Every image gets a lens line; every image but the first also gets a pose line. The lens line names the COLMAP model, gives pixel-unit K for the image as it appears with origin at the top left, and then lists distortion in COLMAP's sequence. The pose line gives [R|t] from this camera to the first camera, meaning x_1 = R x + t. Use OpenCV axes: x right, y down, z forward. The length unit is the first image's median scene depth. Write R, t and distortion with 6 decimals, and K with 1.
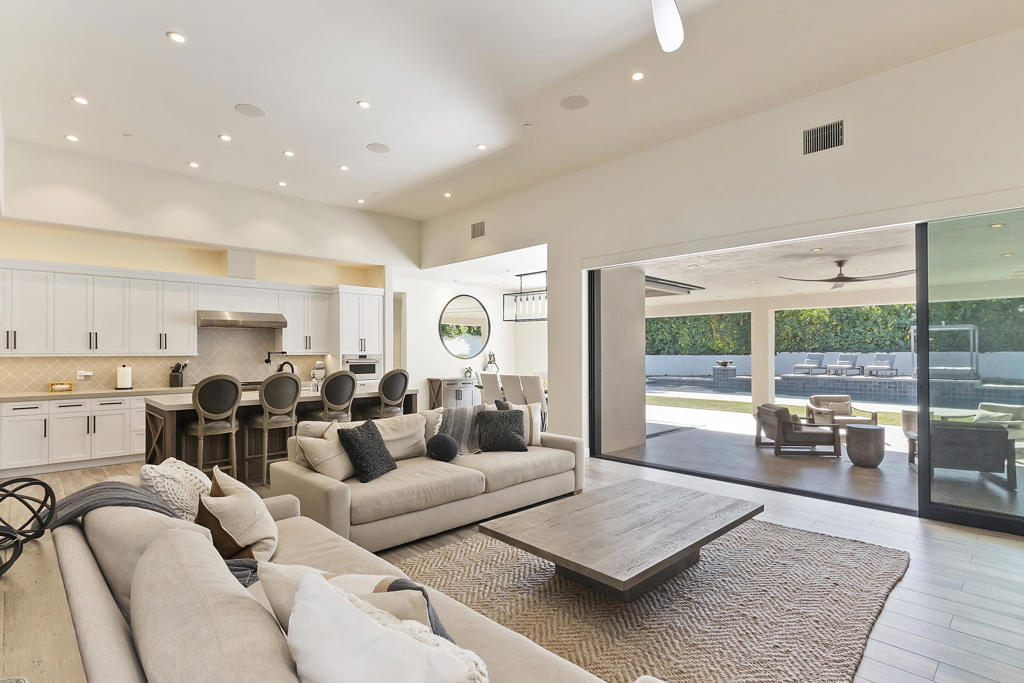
lens RADIAL K [[503.0, 0, 512.0], [0, 503.0, 341.5], [0, 0, 1]] dist [0.000647, -0.000009]
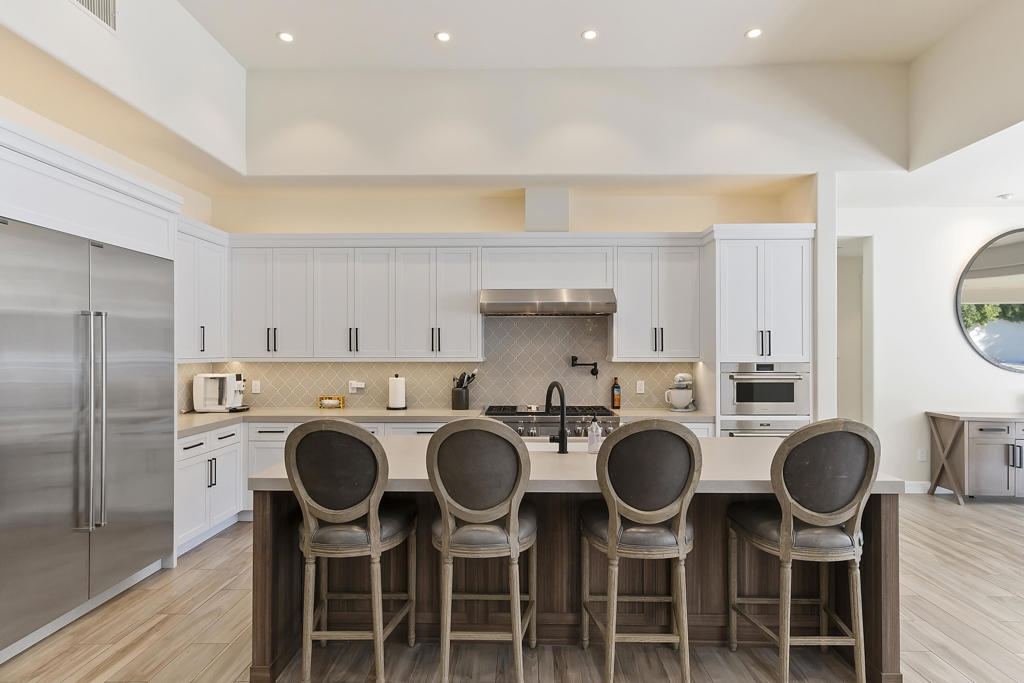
lens RADIAL K [[560.1, 0, 514.4], [0, 560.1, 348.8], [0, 0, 1]] dist [0.027996, -0.000331]
pose [[0.718864, -0.001691, -0.695149, -0.102408], [0.011289, 0.999894, 0.009243, 0.005248], [0.695059, -0.014492, 0.718806, 0.488946]]
